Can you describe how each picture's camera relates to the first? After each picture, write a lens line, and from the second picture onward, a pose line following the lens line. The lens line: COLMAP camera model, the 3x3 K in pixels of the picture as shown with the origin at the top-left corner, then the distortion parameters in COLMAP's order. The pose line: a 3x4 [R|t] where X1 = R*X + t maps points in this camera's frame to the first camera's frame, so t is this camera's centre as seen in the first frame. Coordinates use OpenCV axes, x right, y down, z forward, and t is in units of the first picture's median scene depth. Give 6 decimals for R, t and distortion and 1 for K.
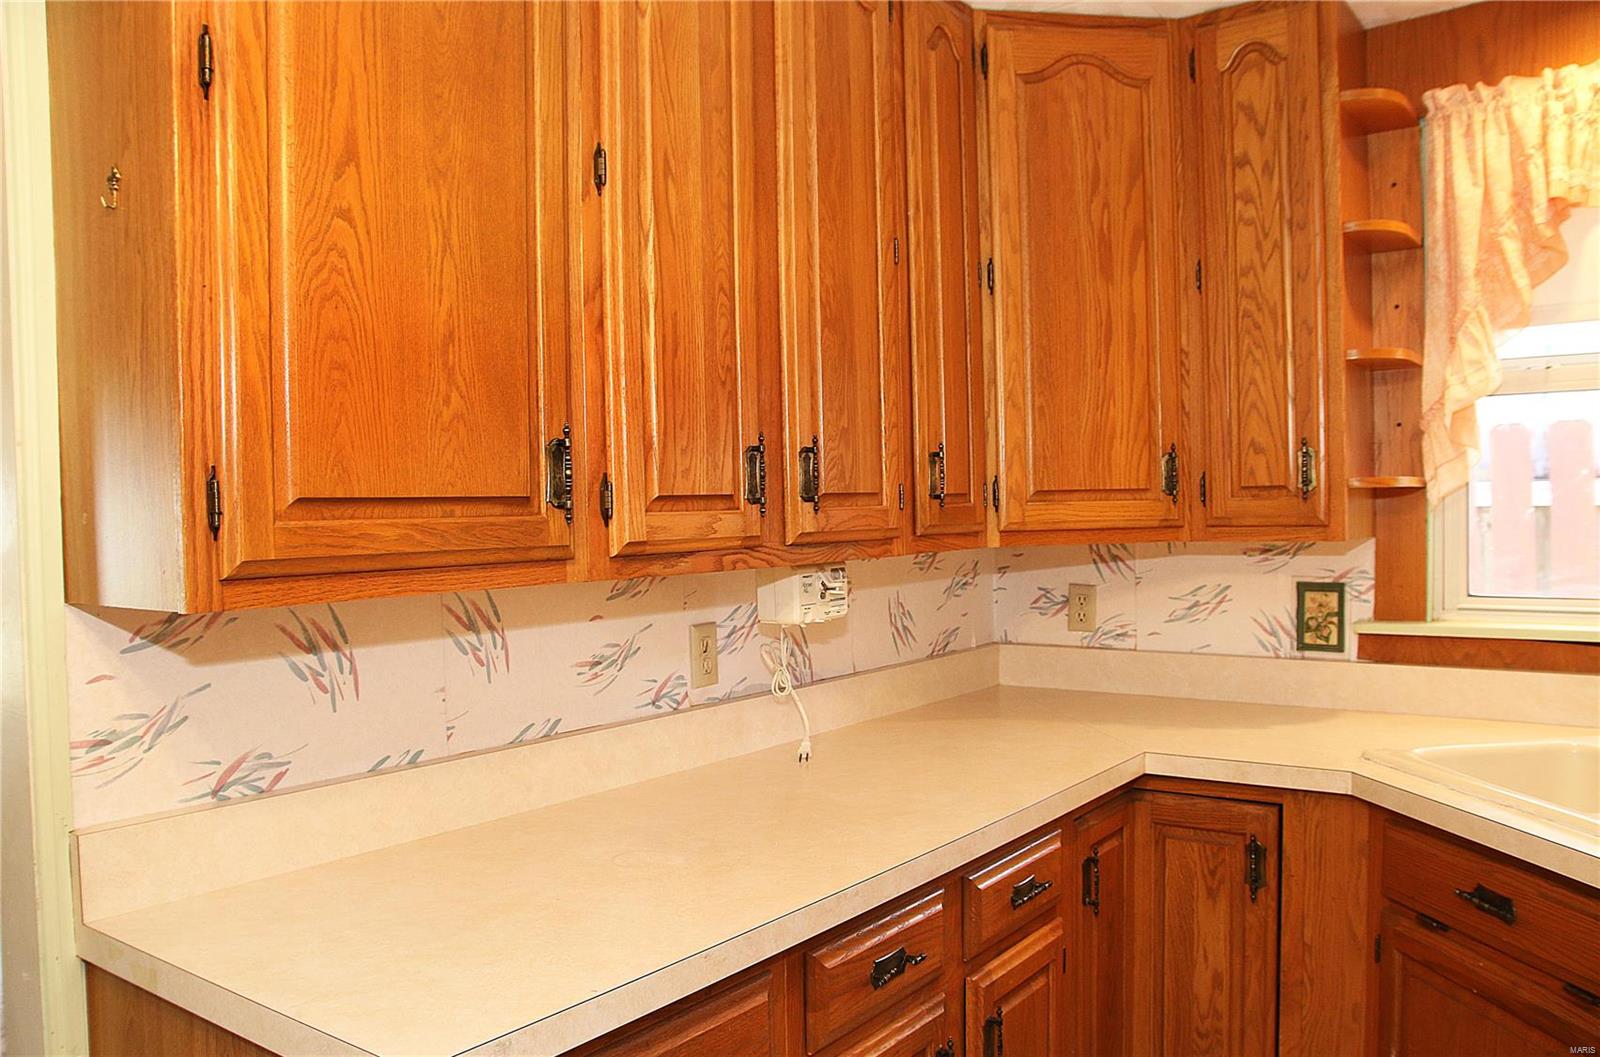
lens RADIAL K [[1235.5, 0, 800.1], [0, 1235.5, 557.5], [0, 0, 1]] dist [-0.129953, 0.106383]
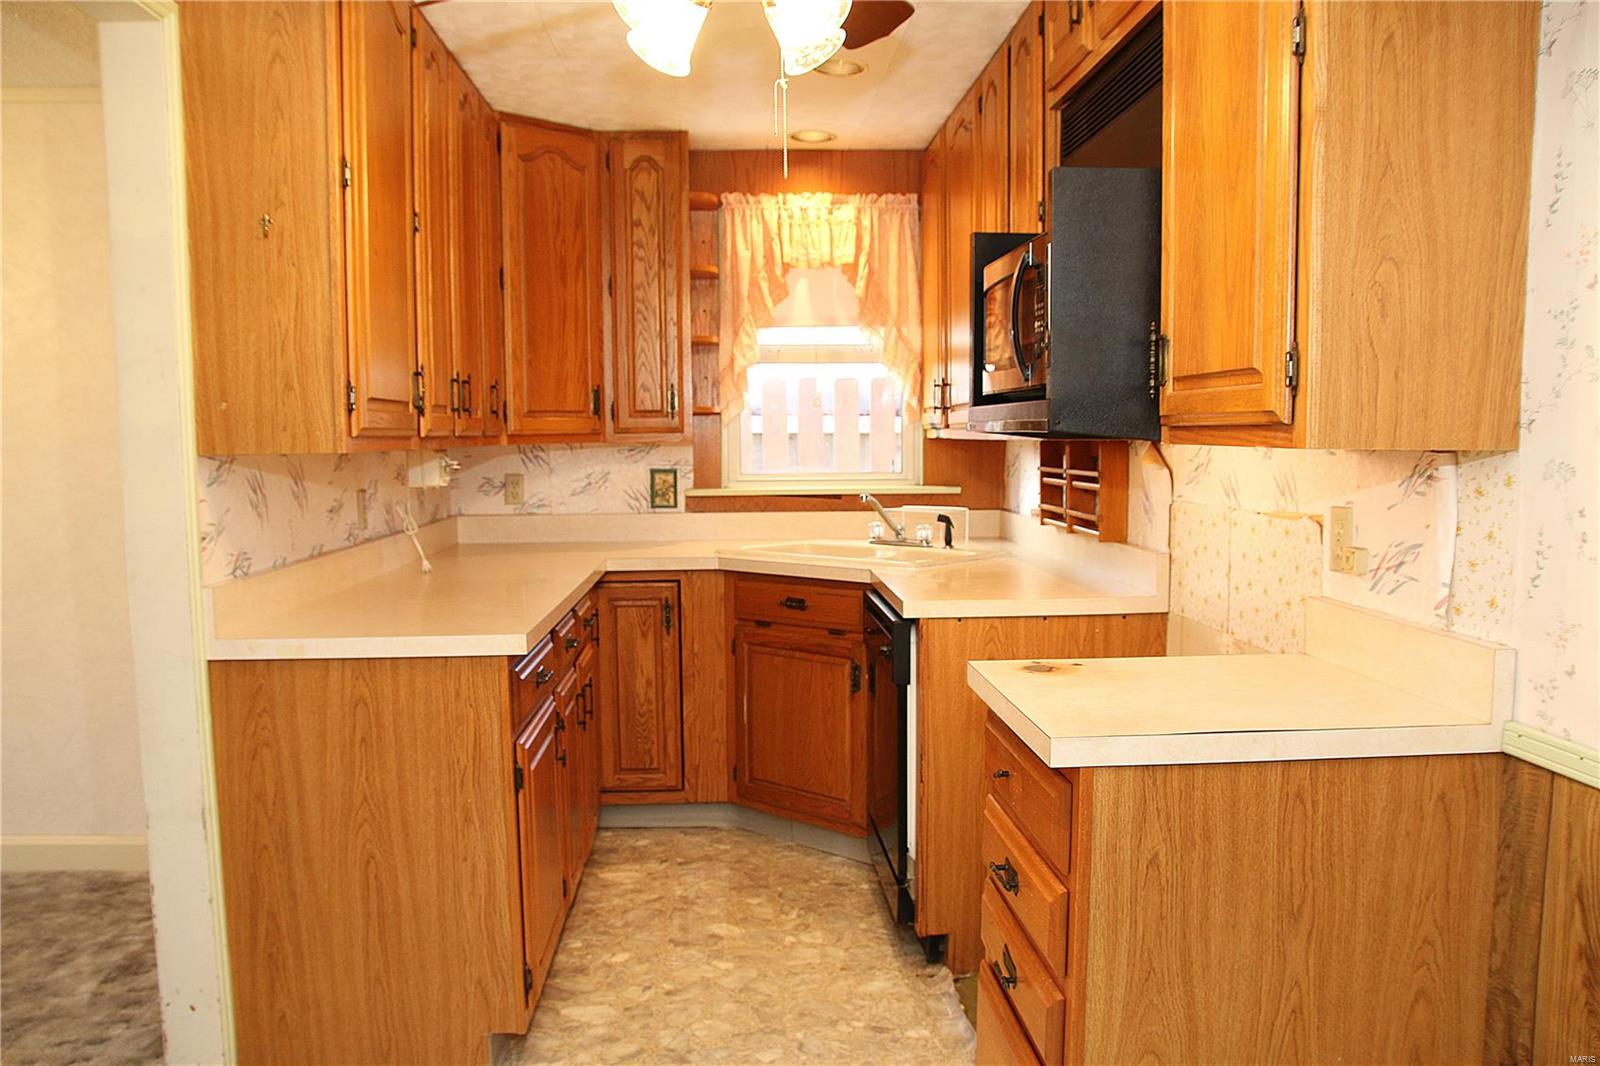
lens RADIAL K [[1225.1, 0, 793.4], [0, 1225.1, 568.5], [0, 0, 1]] dist [-0.127869, 0.105320]
pose [[0.768317, -0.055950, 0.637619, -0.602450], [0.019157, 0.997736, 0.064467, 0.060420], [-0.639782, -0.037316, 0.767650, -0.506045]]
